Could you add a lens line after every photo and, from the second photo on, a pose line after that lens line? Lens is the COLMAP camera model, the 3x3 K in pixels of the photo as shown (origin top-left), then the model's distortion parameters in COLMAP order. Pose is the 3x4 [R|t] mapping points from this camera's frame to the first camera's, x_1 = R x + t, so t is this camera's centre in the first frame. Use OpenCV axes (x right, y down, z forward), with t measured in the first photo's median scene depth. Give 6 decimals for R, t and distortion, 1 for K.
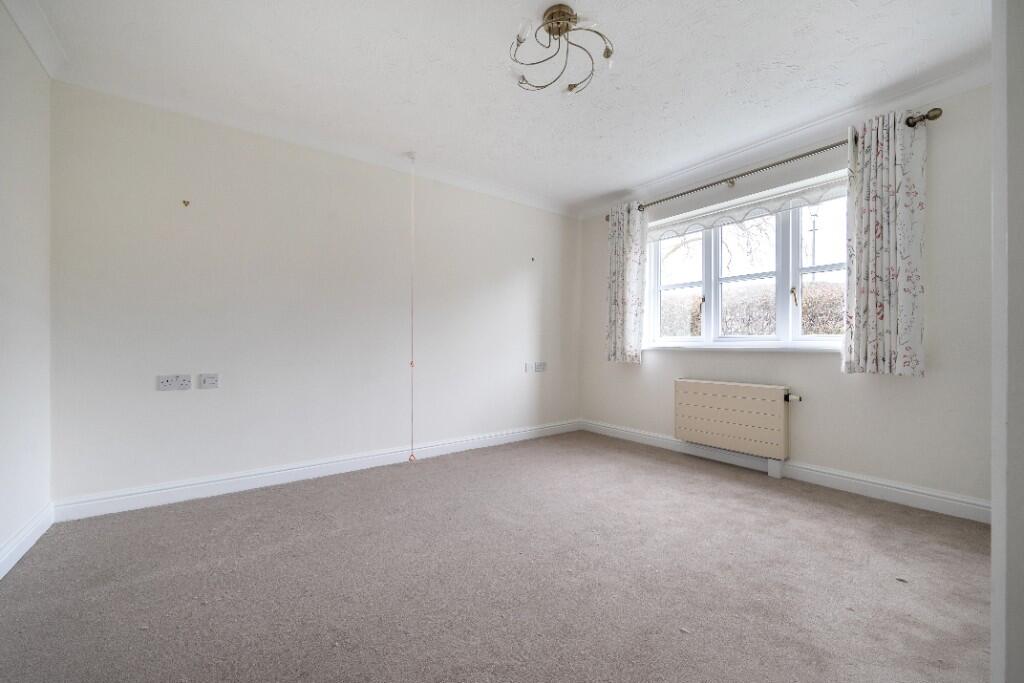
lens RADIAL K [[390.6, 0, 515.7], [0, 390.6, 340.4], [0, 0, 1]] dist [-0.000831, 0.000008]
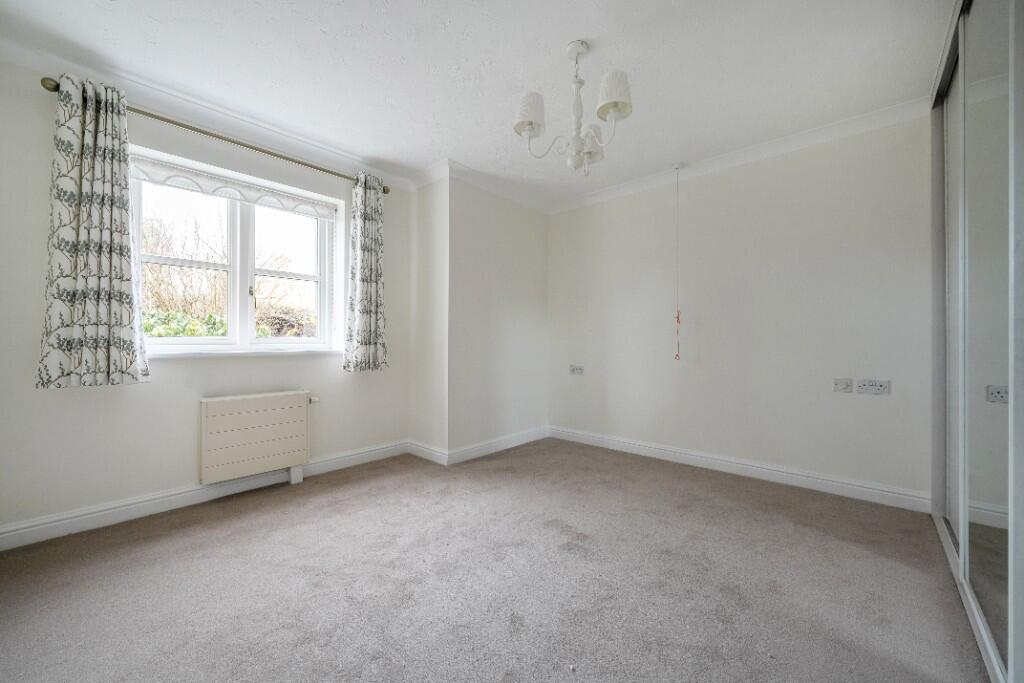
lens RADIAL K [[390.6, 0, 515.7], [0, 390.6, 340.4], [0, 0, 1]] dist [-0.000831, 0.000008]
pose [[-0.170971, -0.001127, 0.985275, -0.367534], [-0.012748, 0.999918, -0.001068, -0.013381], [-0.985194, -0.012743, -0.170971, 0.579295]]
